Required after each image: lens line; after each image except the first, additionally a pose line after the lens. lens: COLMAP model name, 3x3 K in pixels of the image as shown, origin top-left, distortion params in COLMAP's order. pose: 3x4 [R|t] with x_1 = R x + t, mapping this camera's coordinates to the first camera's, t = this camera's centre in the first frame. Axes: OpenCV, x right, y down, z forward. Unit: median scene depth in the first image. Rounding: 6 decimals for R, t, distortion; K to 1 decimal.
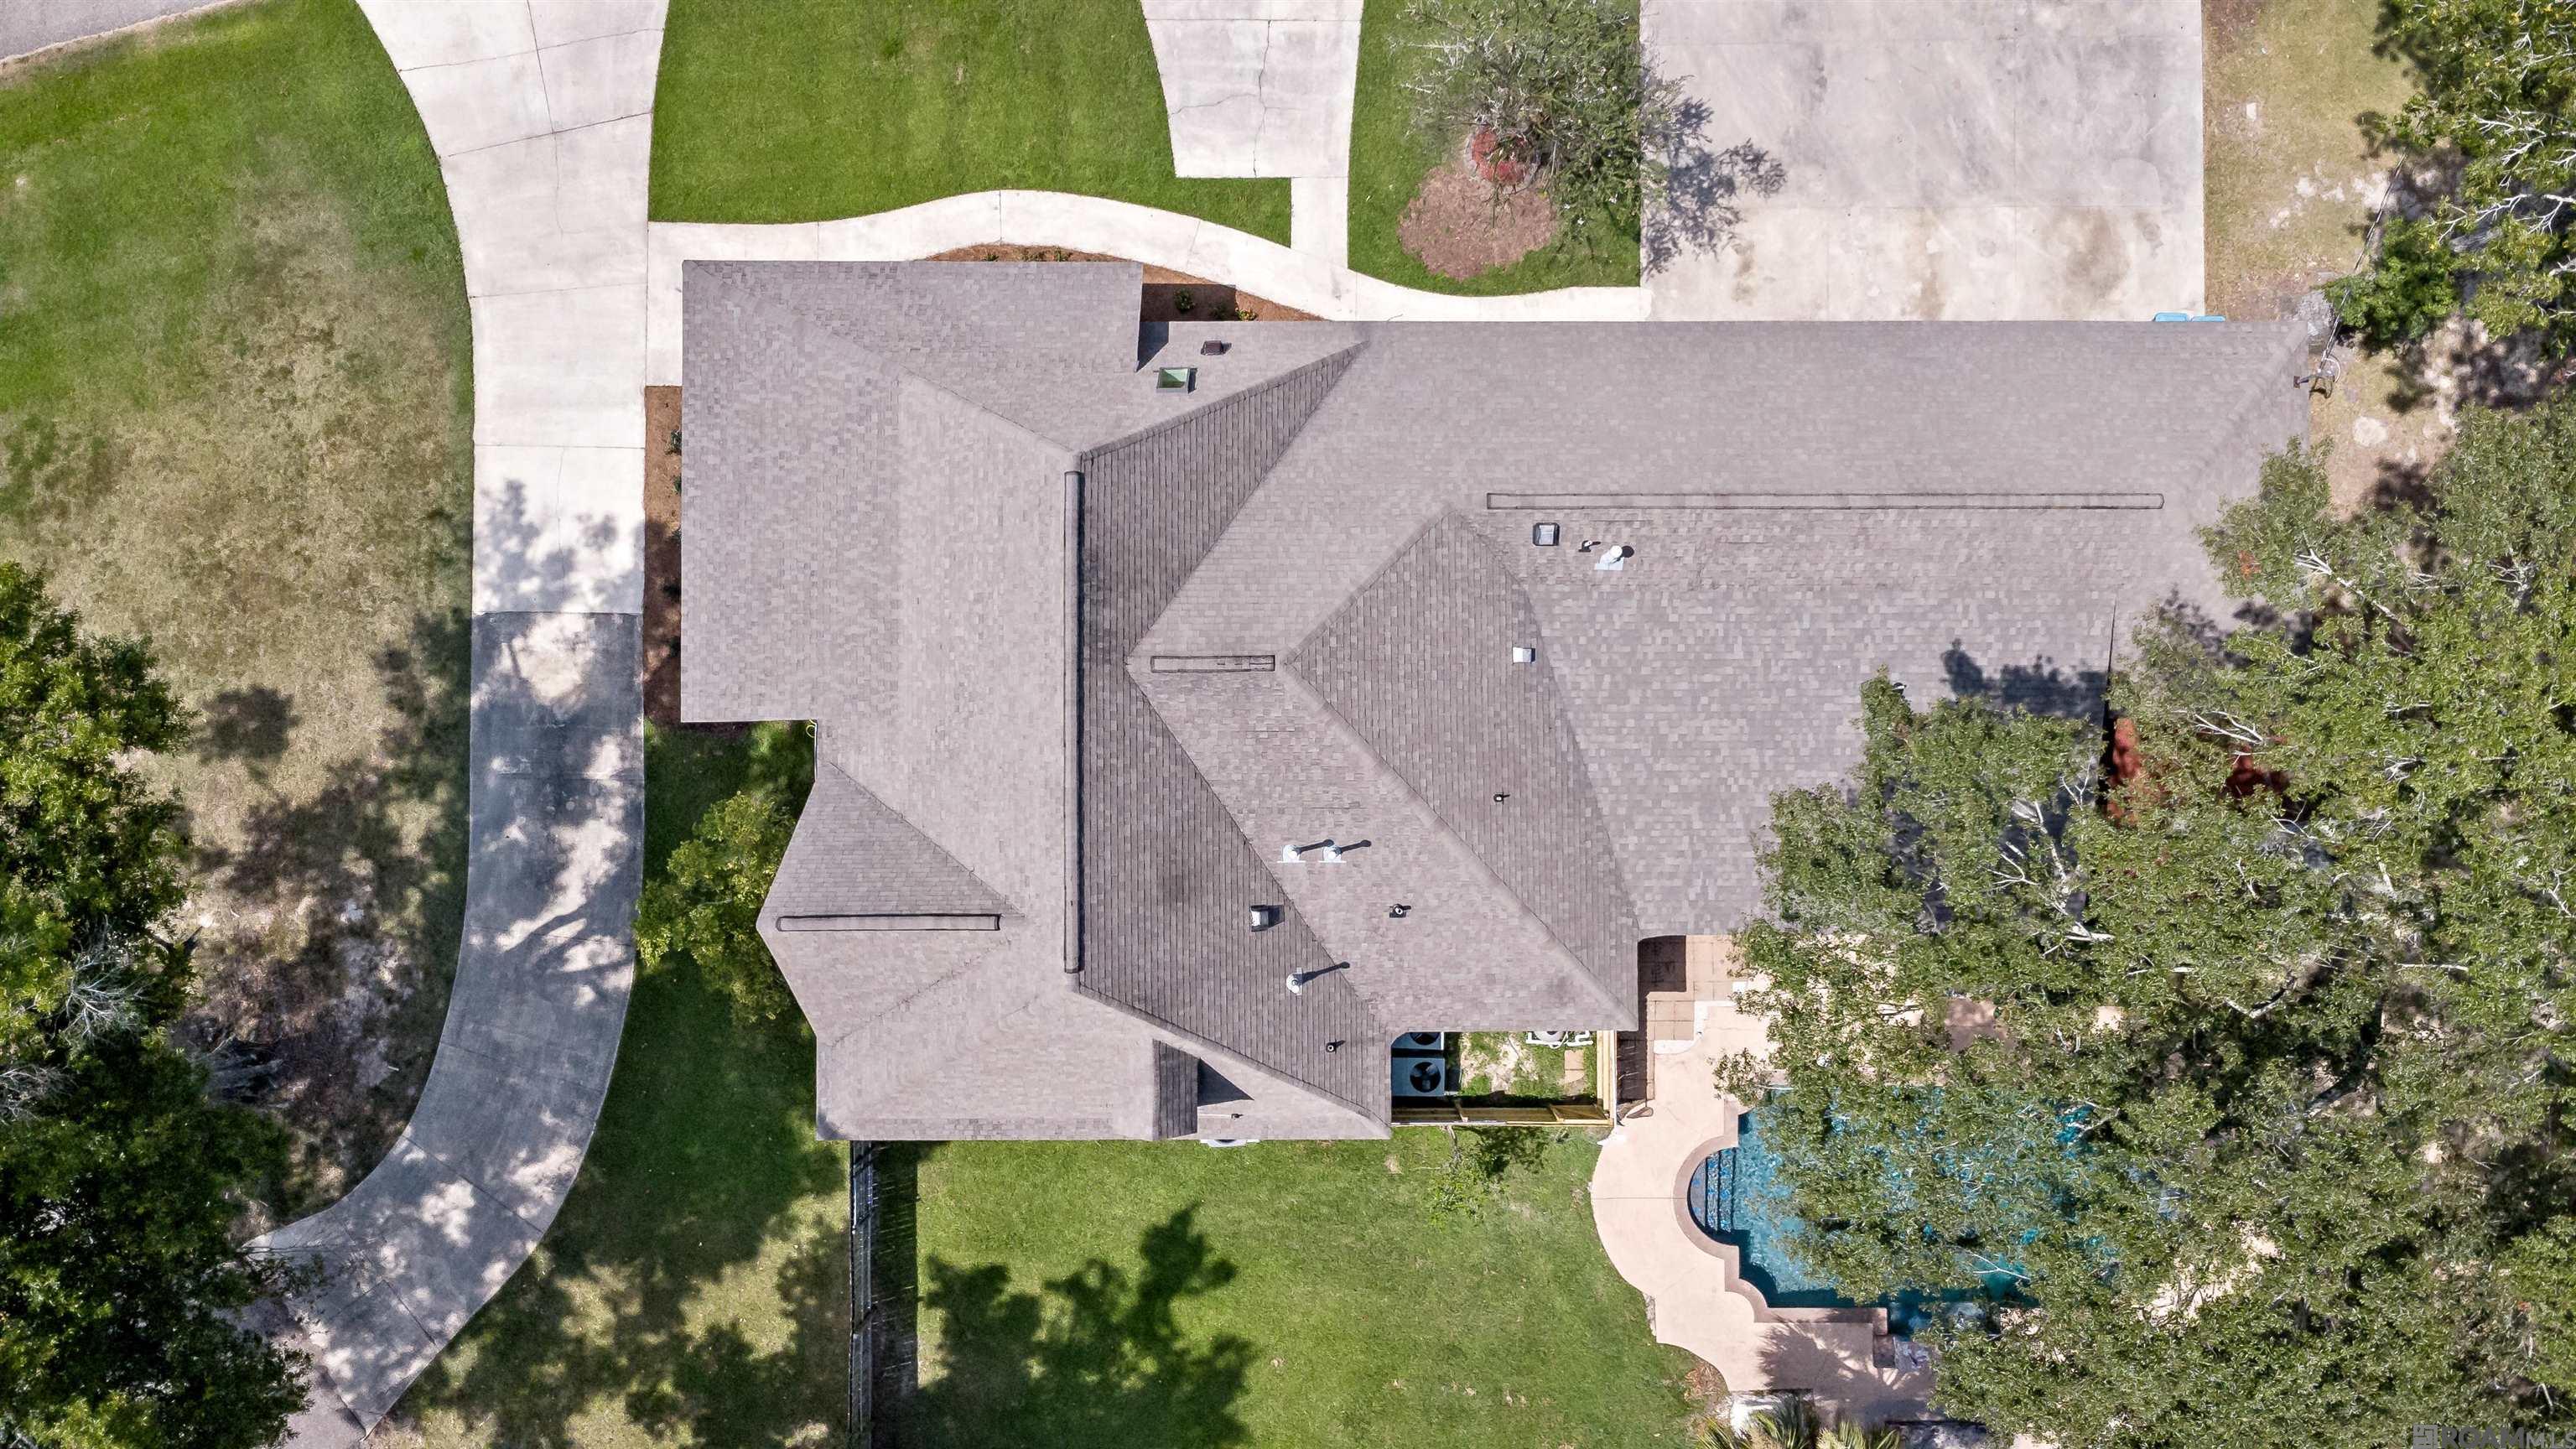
lens RADIAL K [[1819.2, 0, 1288.0], [0, 1819.2, 724.5], [0, 0, 1]] dist [0.030873, -0.060833]
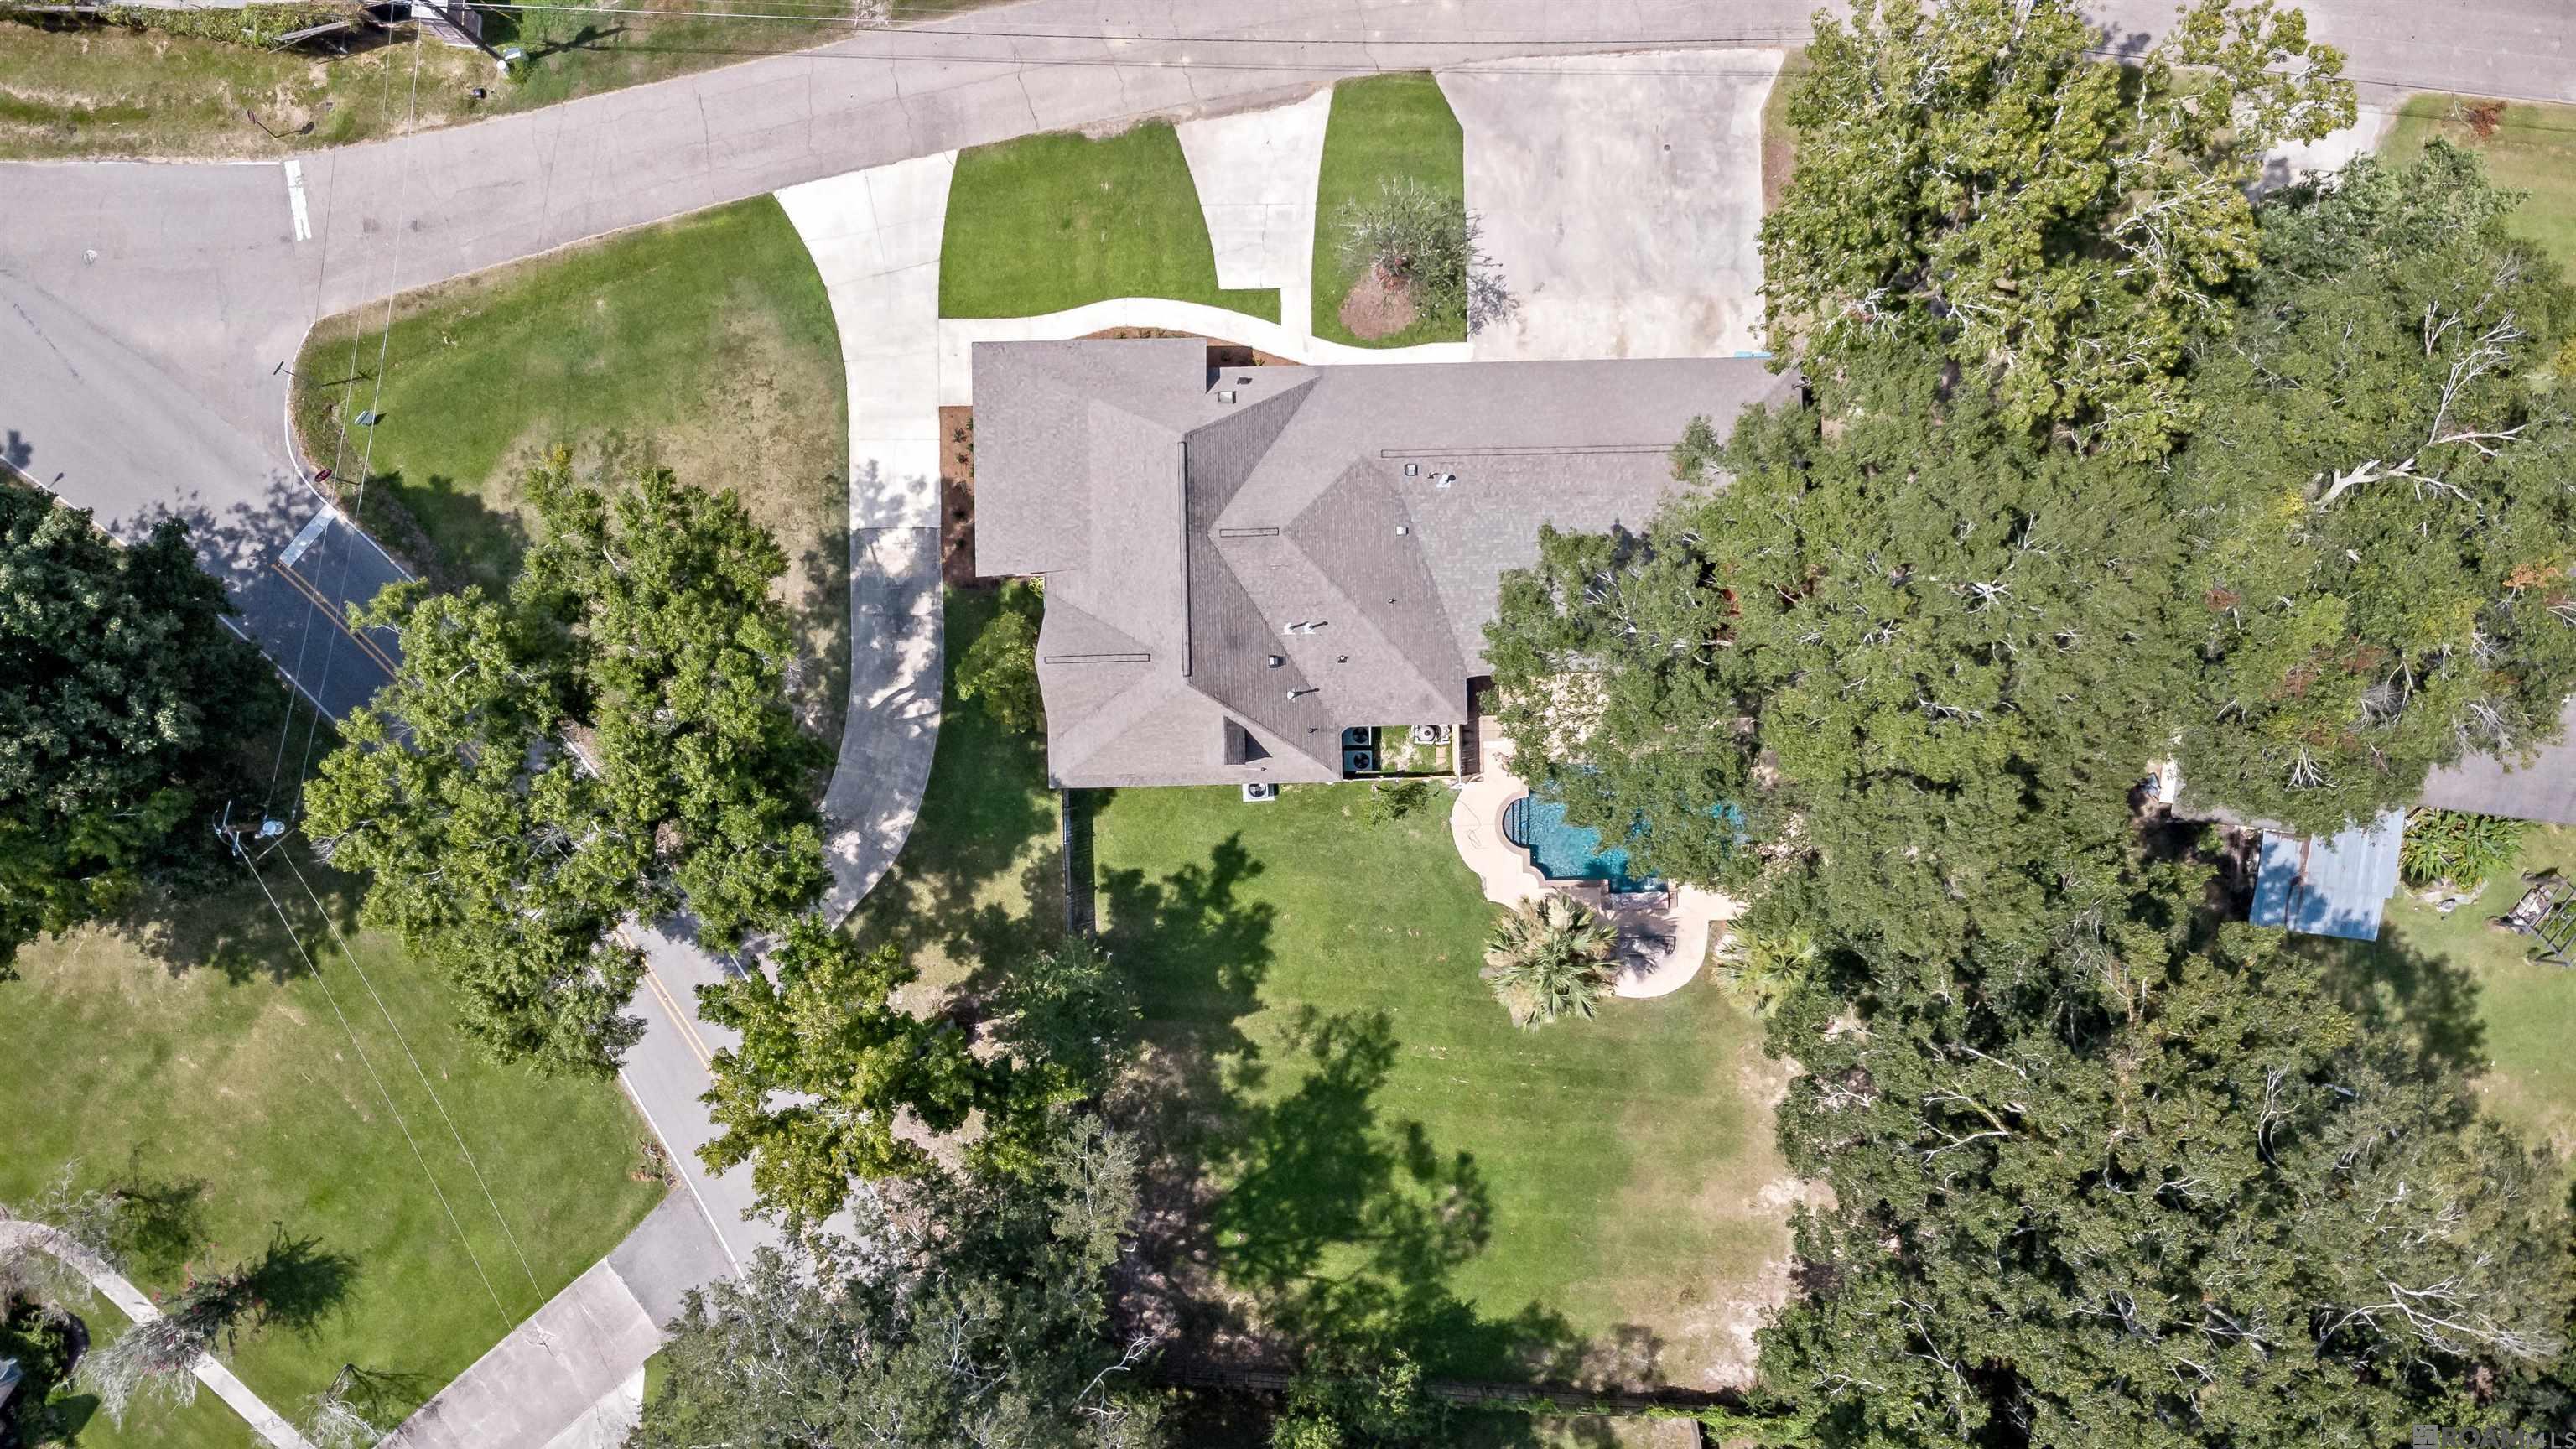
lens RADIAL K [[1799.6, 0, 1288.0], [0, 1799.6, 724.5], [0, 0, 1]] dist [0.002259, 0.000533]
pose [[0.999761, -0.021692, 0.002639, -0.005494], [0.021698, 0.999762, -0.002404, 0.155302], [-0.002586, 0.002460, 0.999994, -0.860019]]
